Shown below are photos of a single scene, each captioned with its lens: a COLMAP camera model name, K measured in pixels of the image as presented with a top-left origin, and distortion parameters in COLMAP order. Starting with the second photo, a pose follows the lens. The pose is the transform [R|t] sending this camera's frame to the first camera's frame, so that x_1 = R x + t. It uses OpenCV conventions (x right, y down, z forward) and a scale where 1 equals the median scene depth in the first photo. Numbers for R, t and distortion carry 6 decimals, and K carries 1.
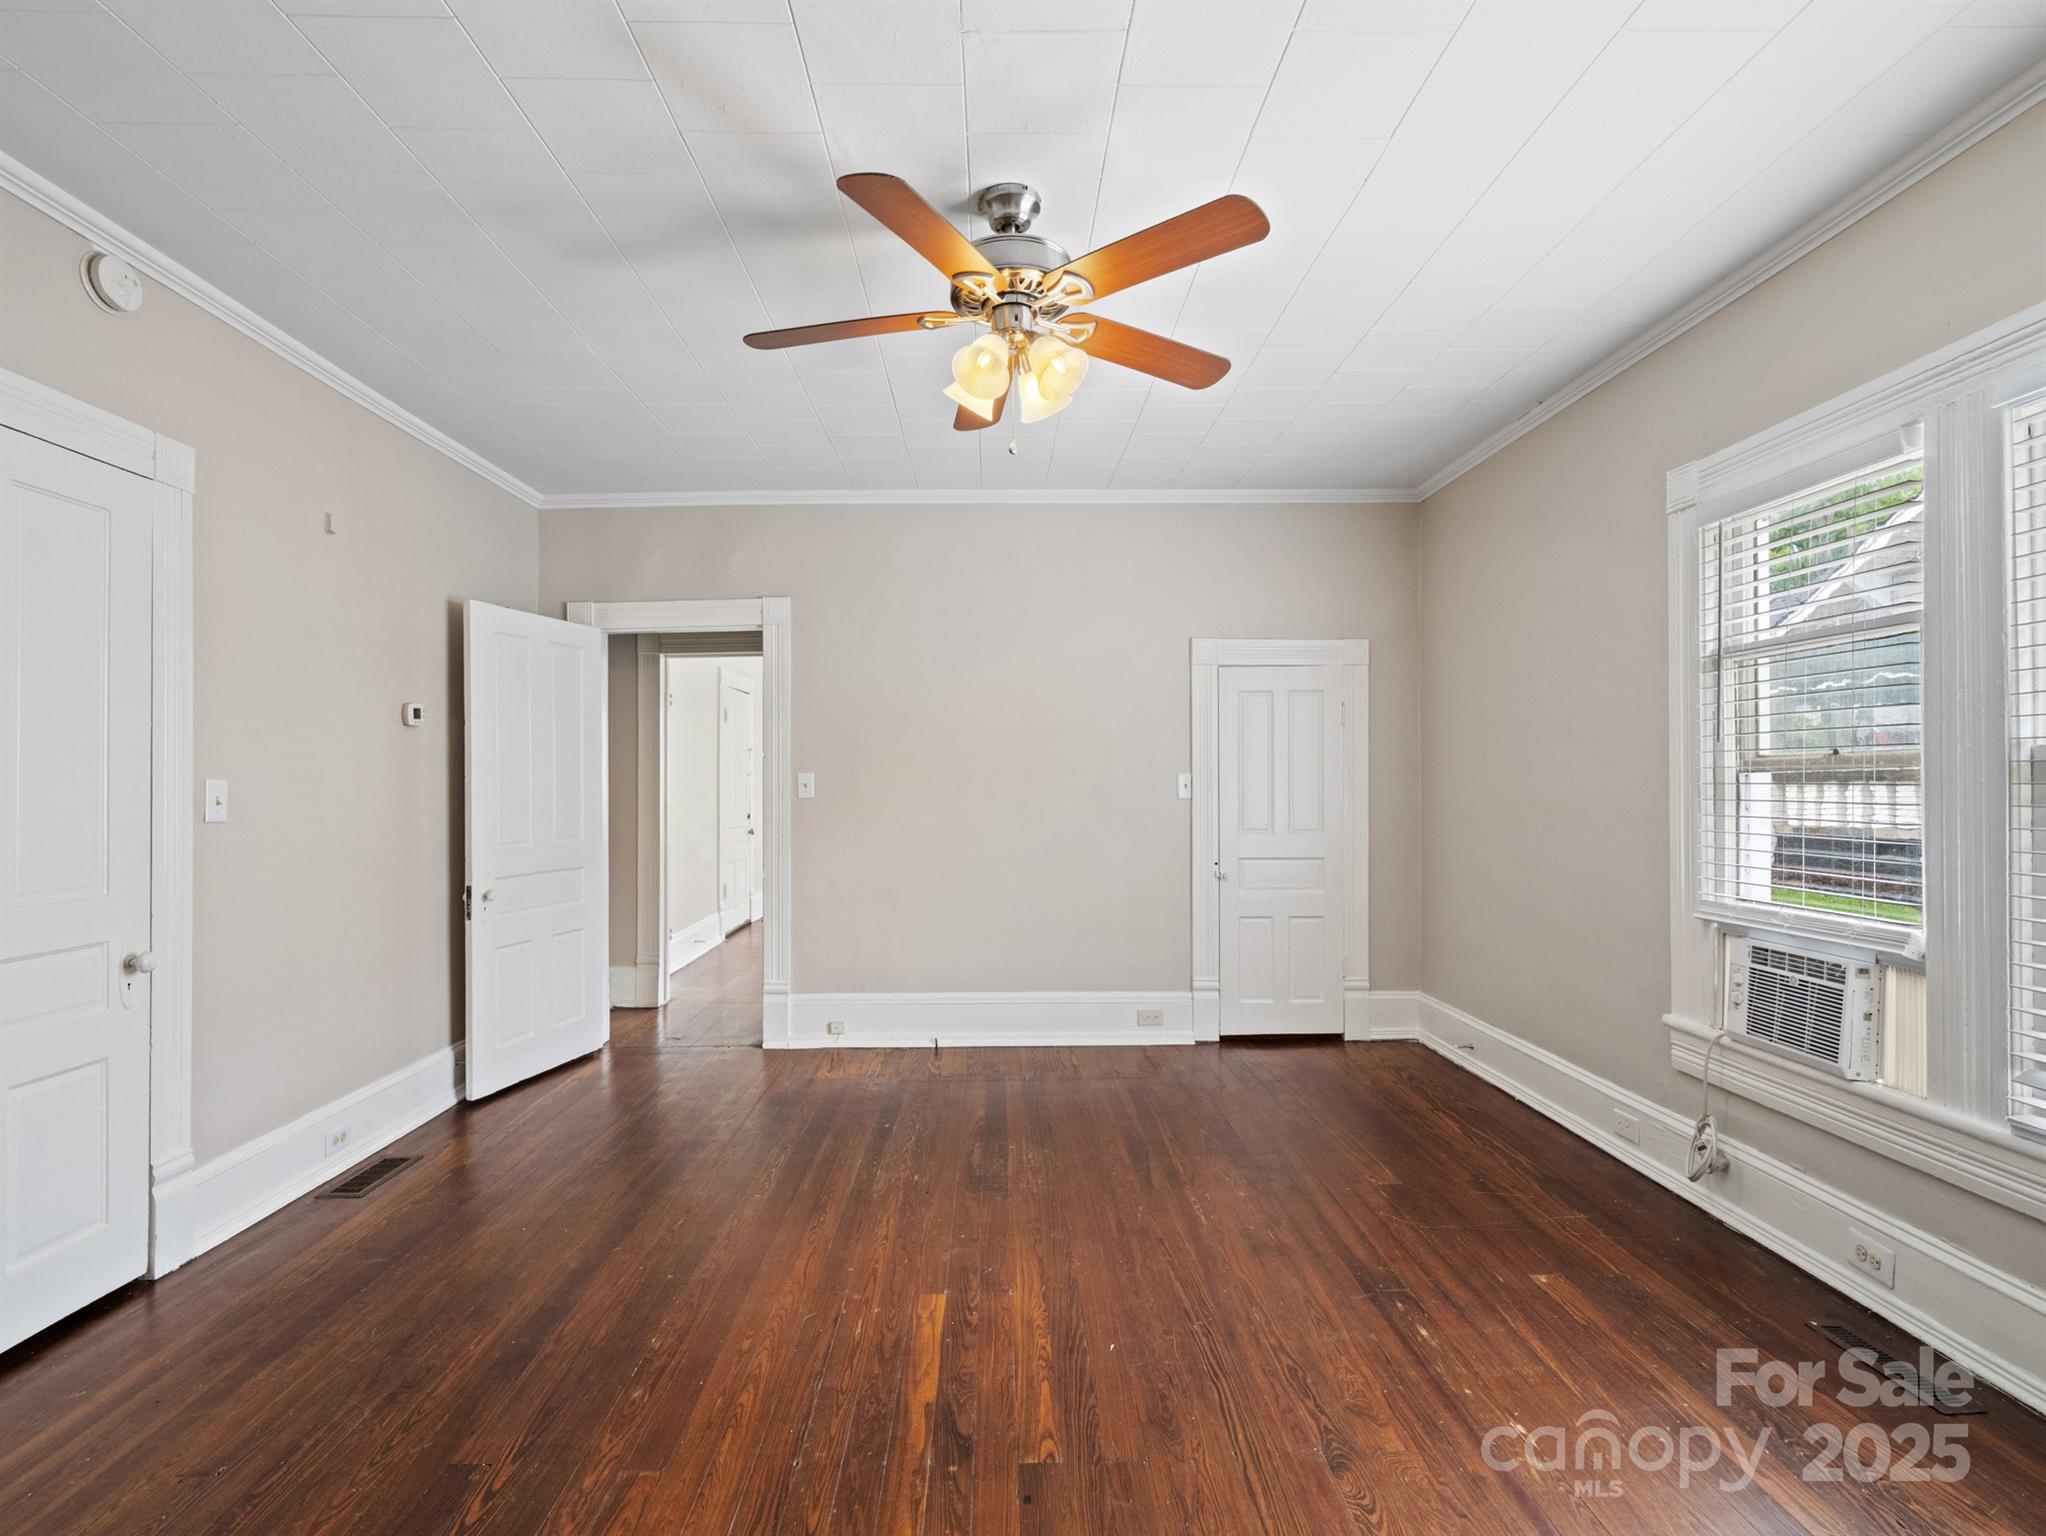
lens RADIAL K [[981.3, 0, 996.6], [0, 981.3, 775.9], [0, 0, 1]] dist [0.001884, 0.000534]
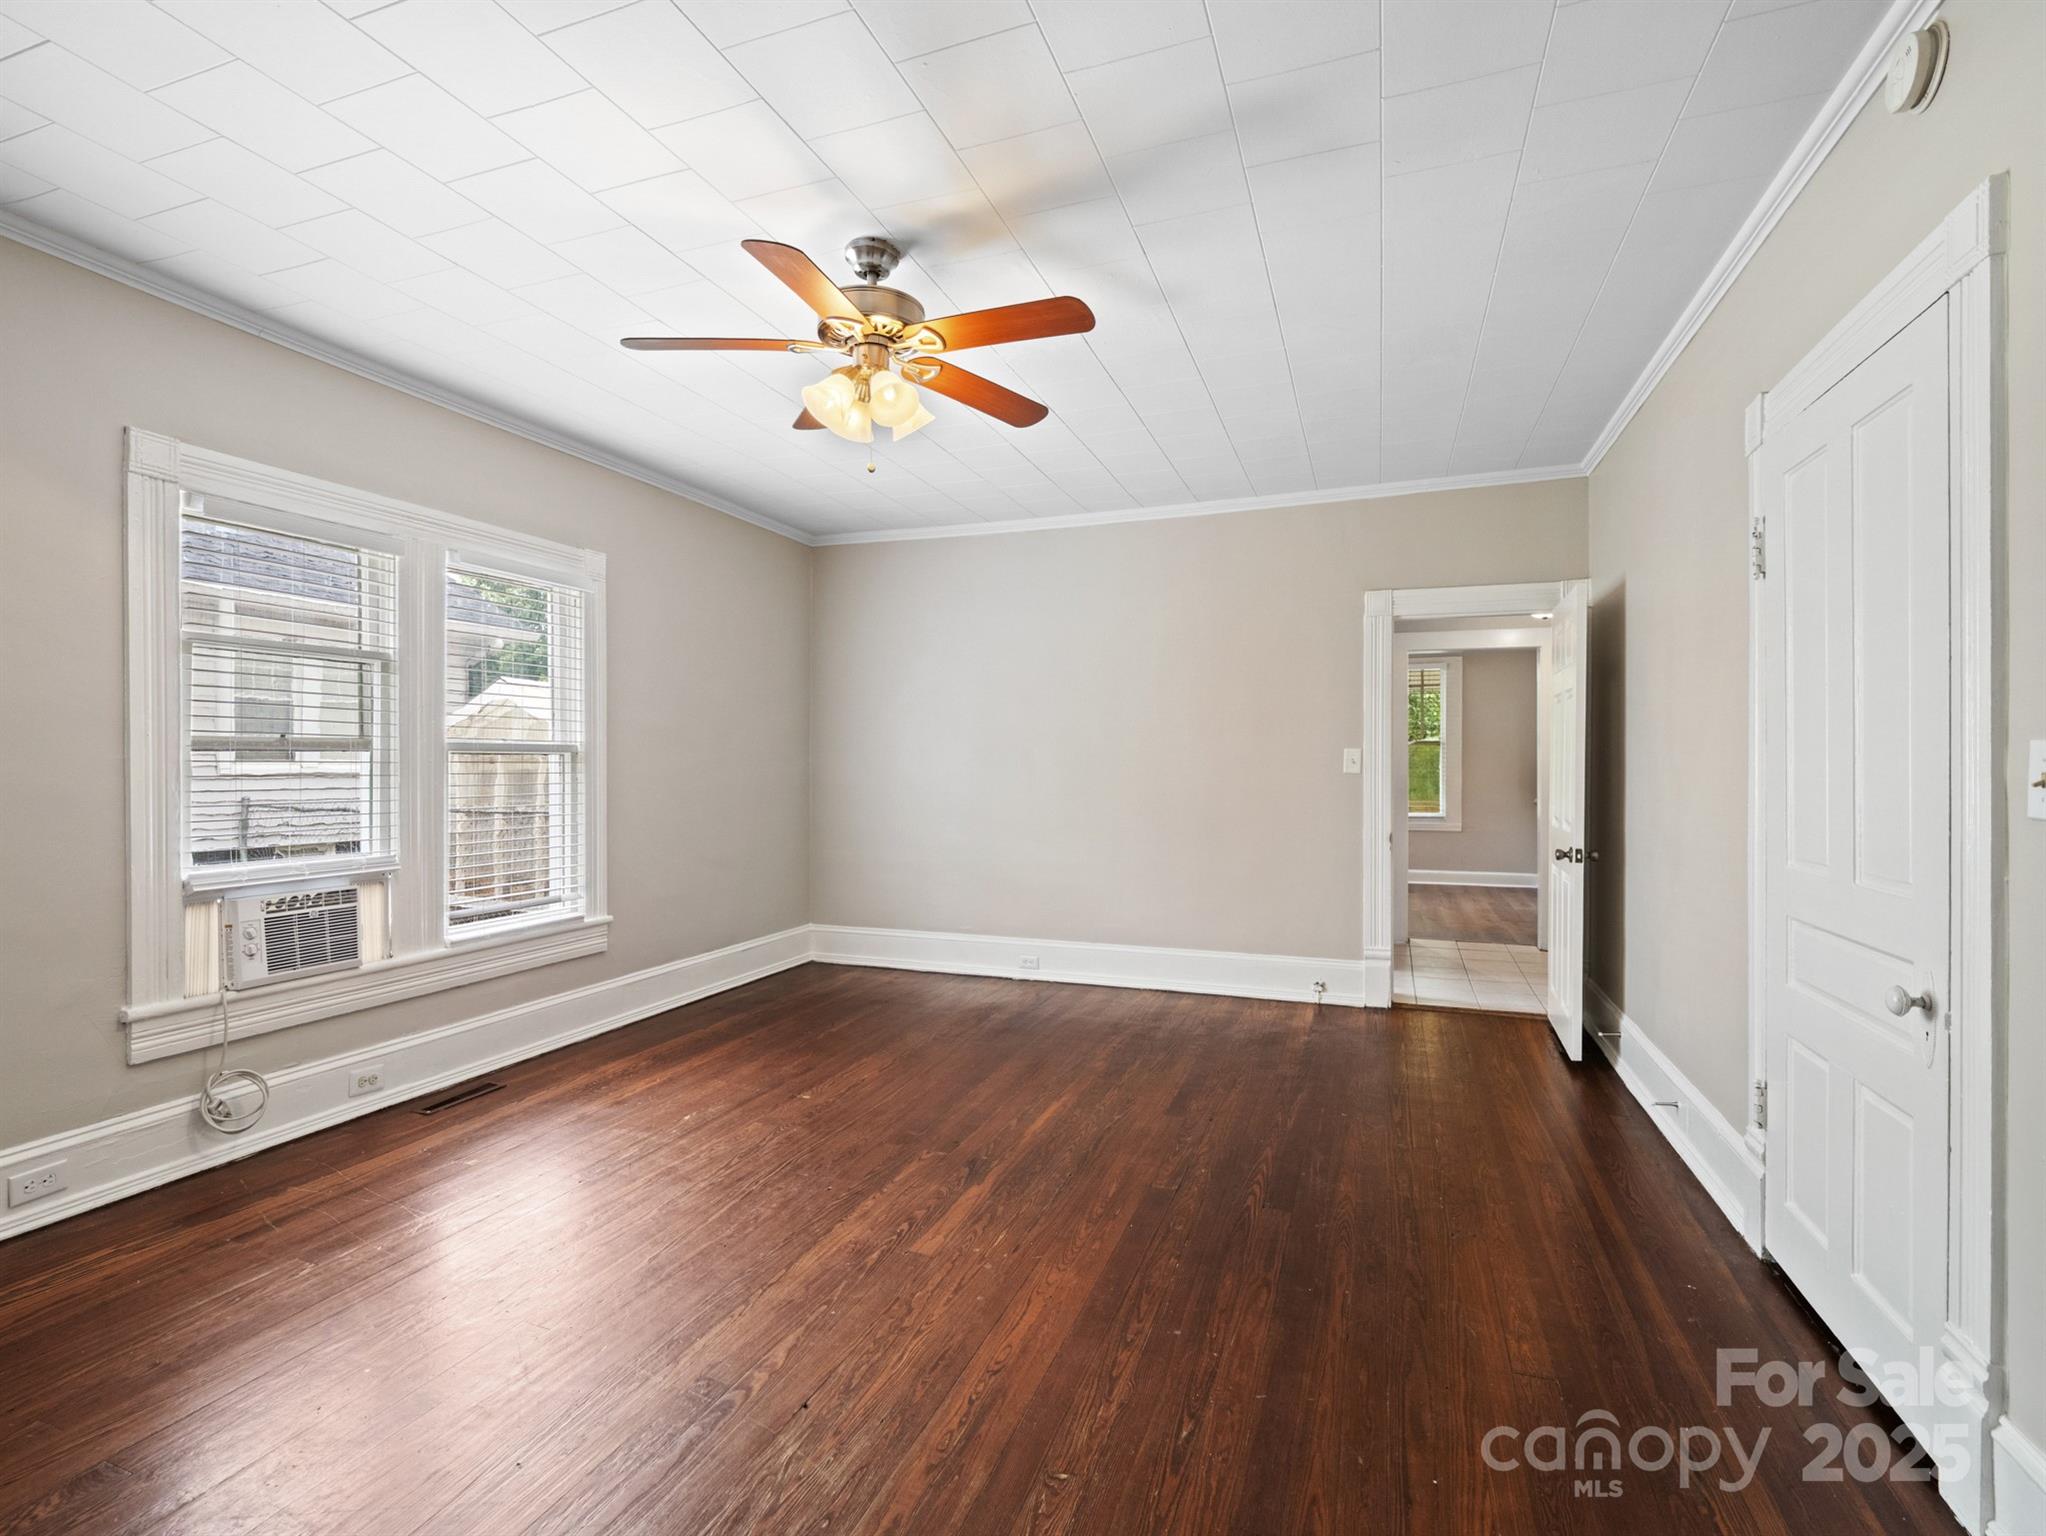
lens RADIAL K [[981.3, 0, 996.6], [0, 981.3, 775.9], [0, 0, 1]] dist [0.001884, 0.000534]
pose [[-0.928124, -0.002315, 0.372264, -0.538227], [-0.002018, 0.999997, 0.001188, 0.024137], [-0.372266, 0.000351, -0.928126, 1.981045]]
